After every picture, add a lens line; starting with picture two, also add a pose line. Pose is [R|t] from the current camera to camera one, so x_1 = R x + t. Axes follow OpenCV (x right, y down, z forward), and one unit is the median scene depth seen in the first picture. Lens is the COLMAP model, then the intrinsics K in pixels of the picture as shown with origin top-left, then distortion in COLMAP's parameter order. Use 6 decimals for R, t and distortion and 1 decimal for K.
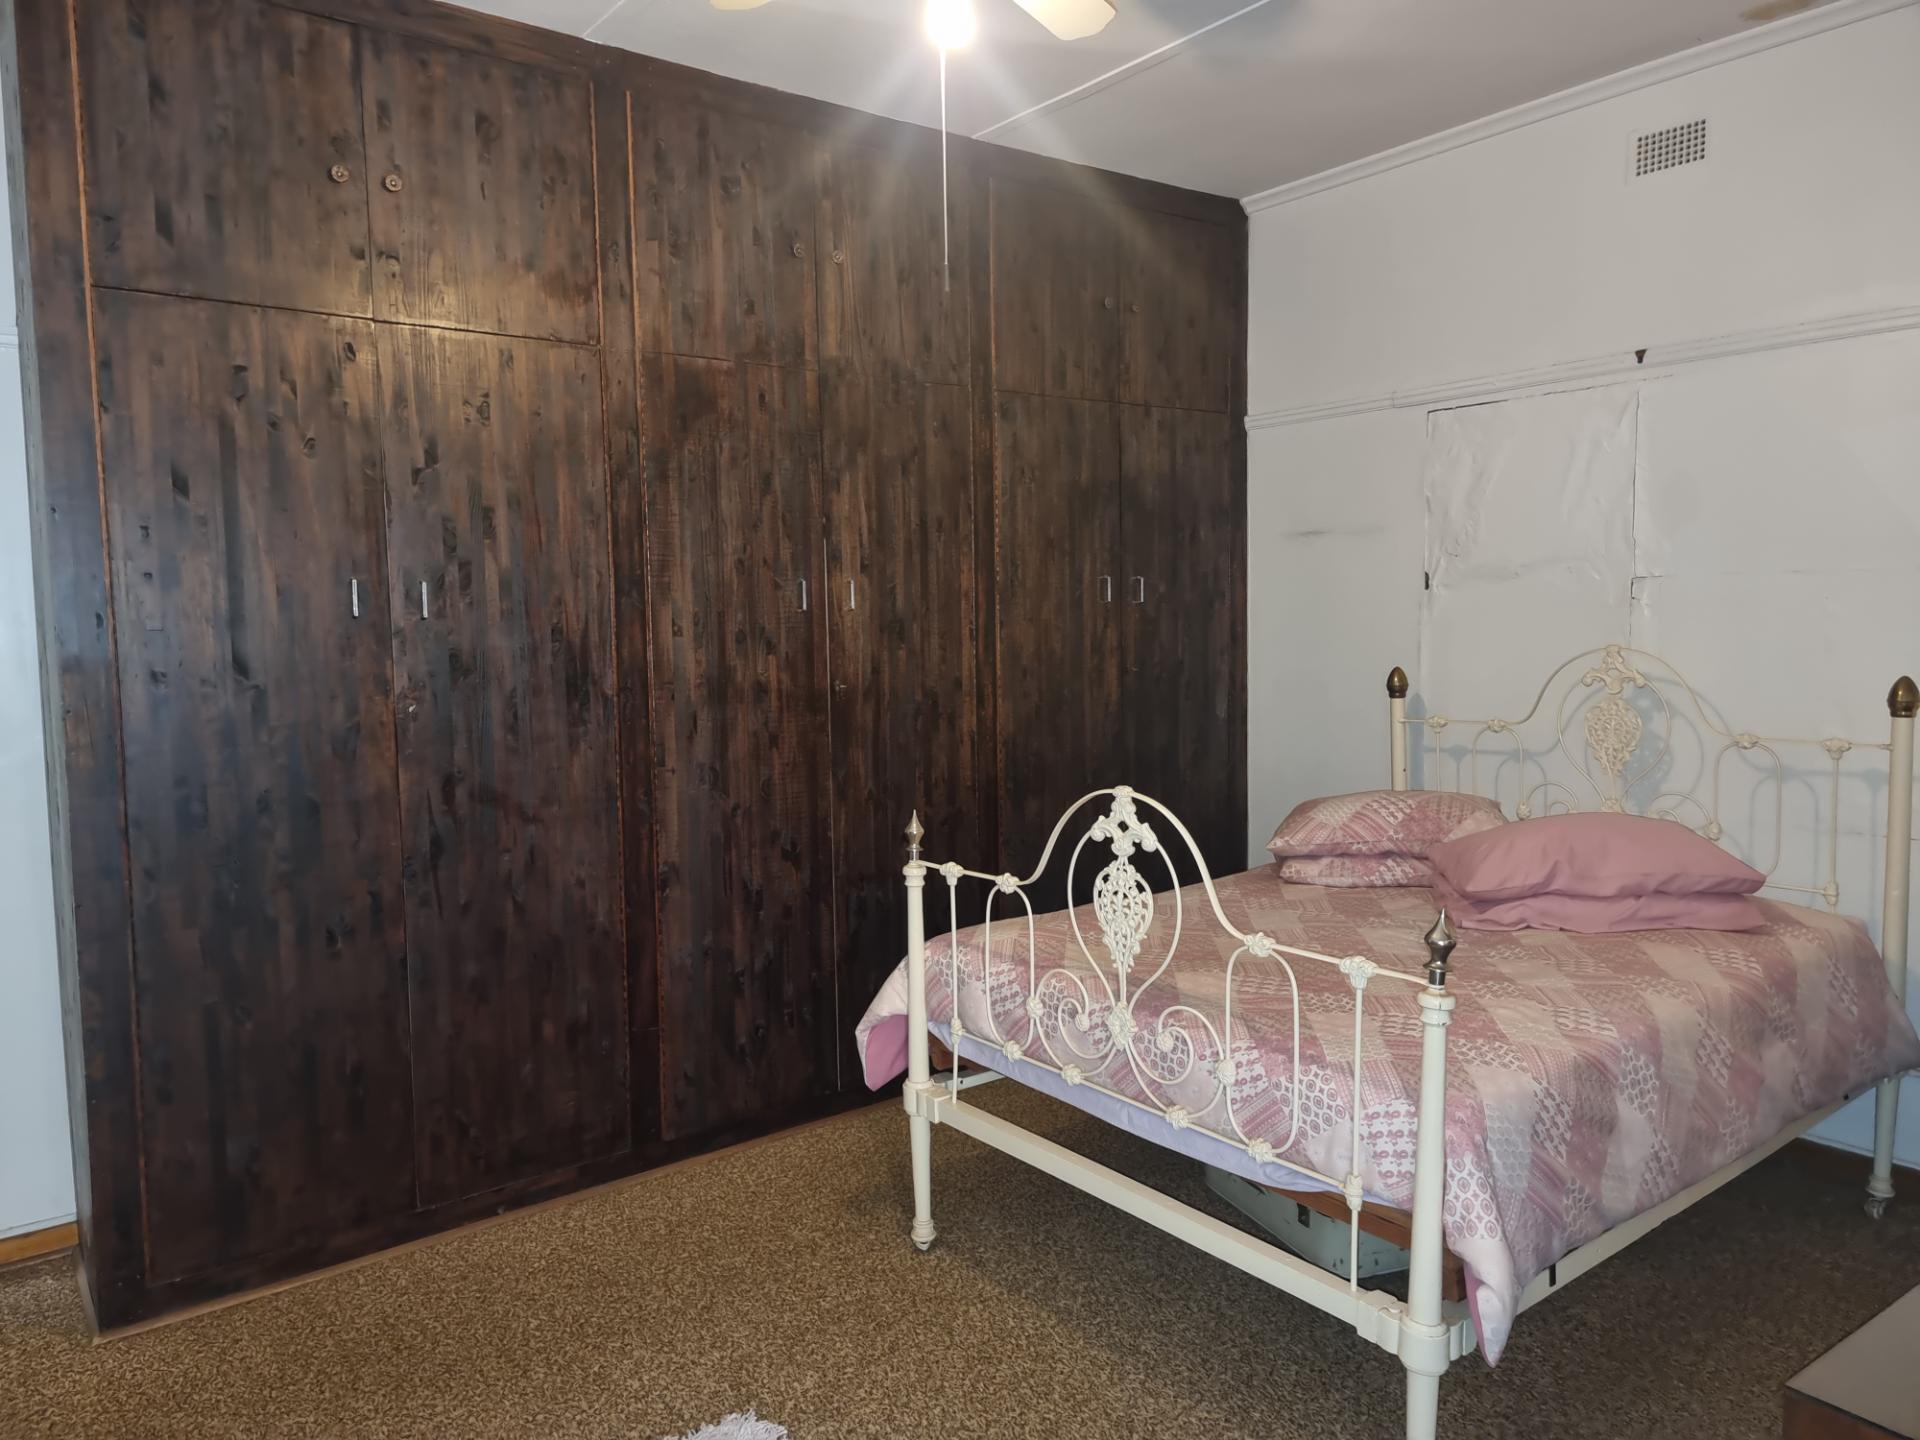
lens RADIAL K [[1345.3, 0, 960.9], [0, 1345.3, 718.0], [0, 0, 1]] dist [0.055239, -0.025865]
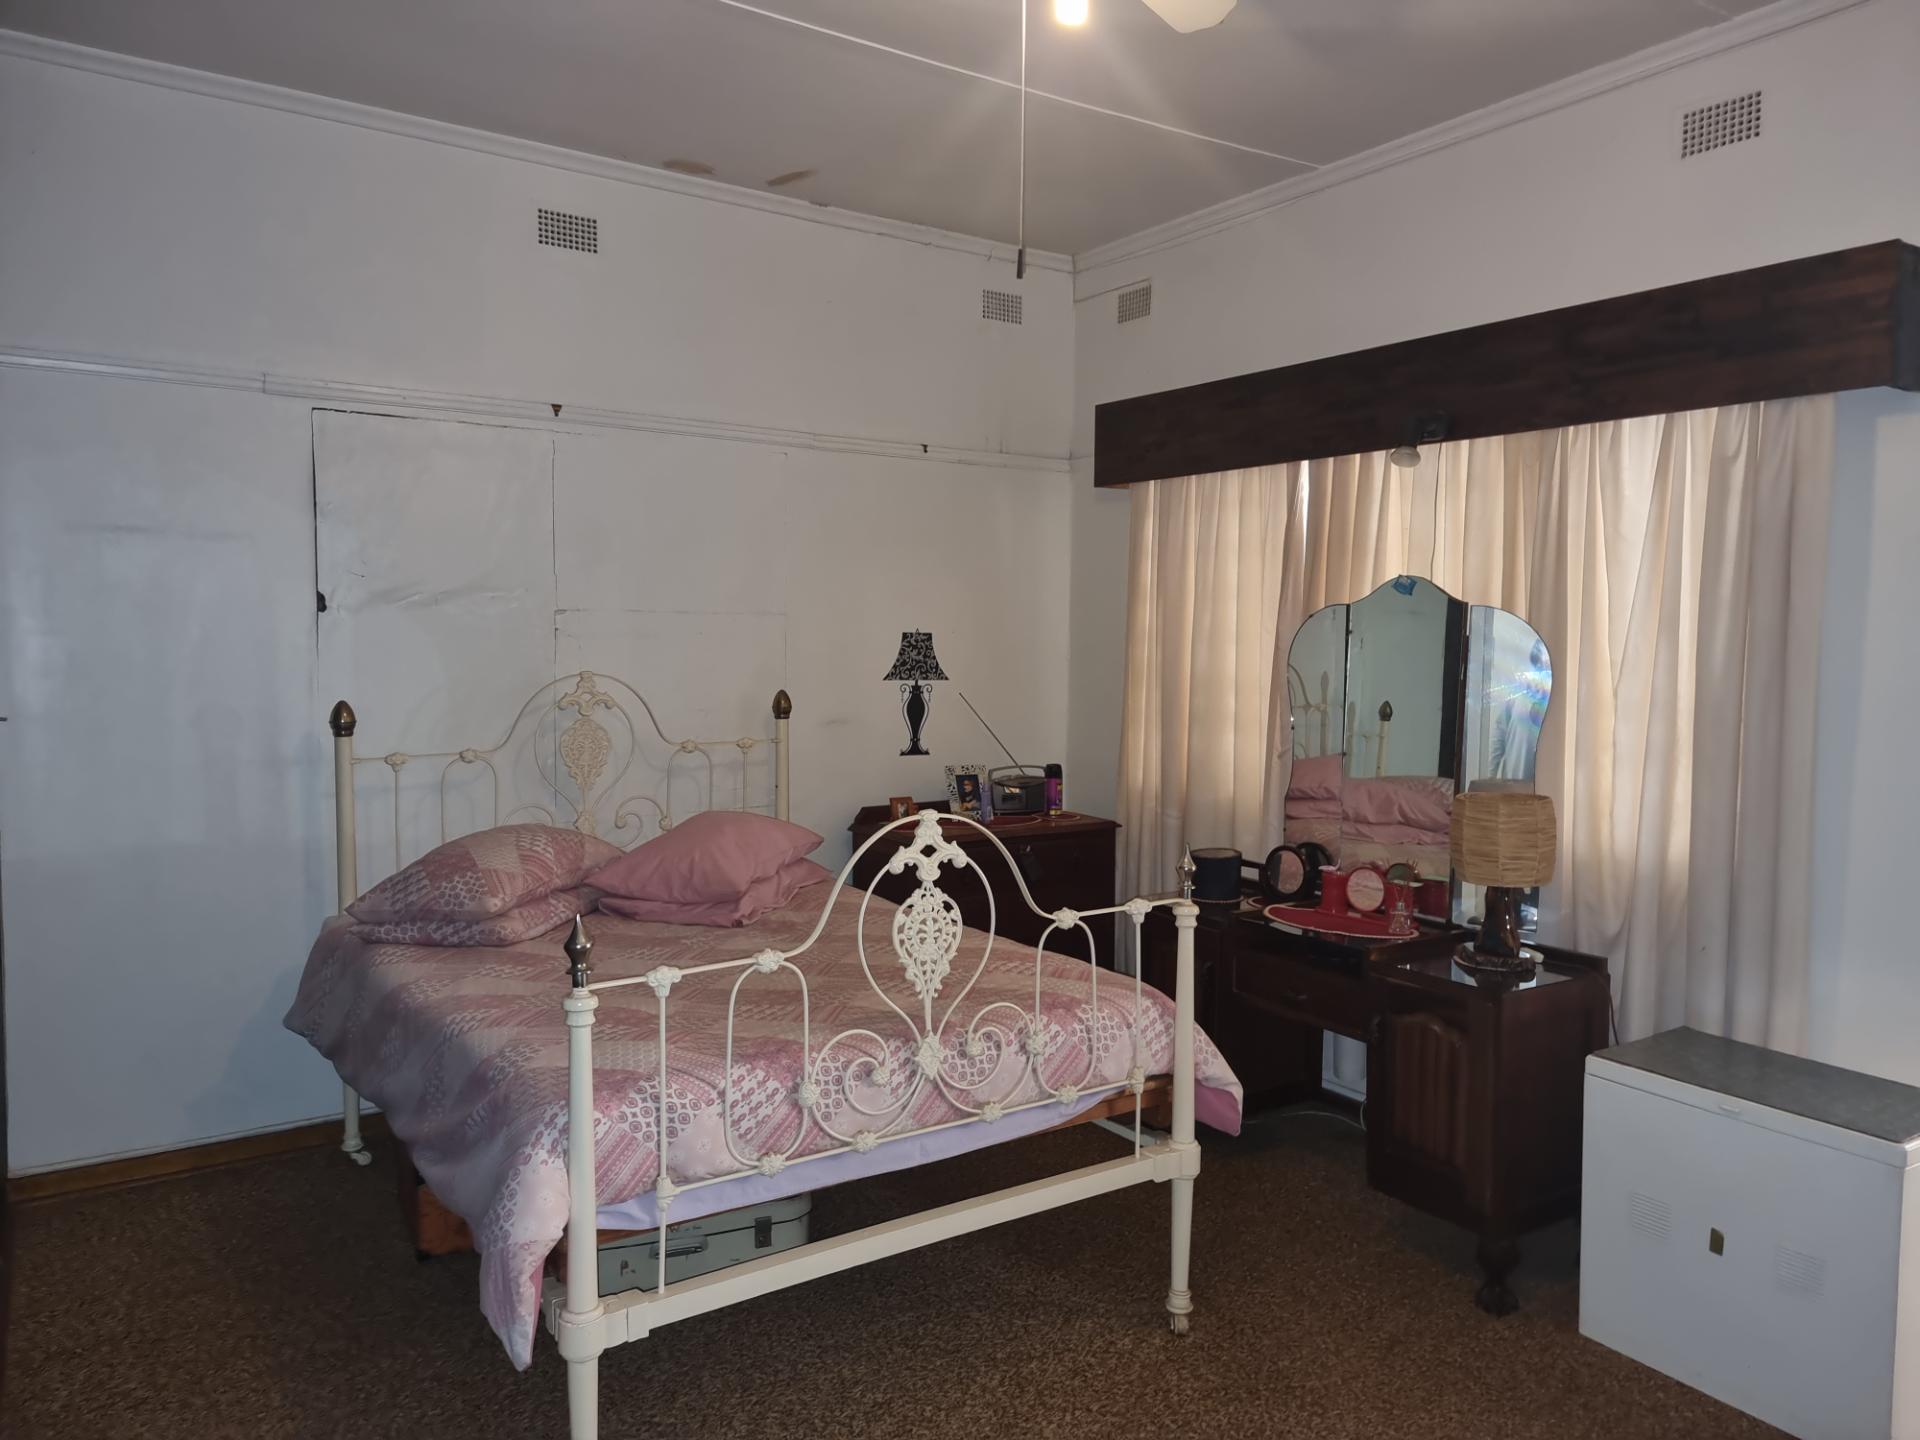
lens RADIAL K [[1345.3, 0, 962.1], [0, 1345.3, 723.6], [0, 0, 1]] dist [0.055239, -0.025865]
pose [[0.041334, -0.046333, 0.998071, -0.841878], [0.072827, 0.996407, 0.043239, -0.051525], [-0.996488, 0.070900, 0.044559, 0.916031]]
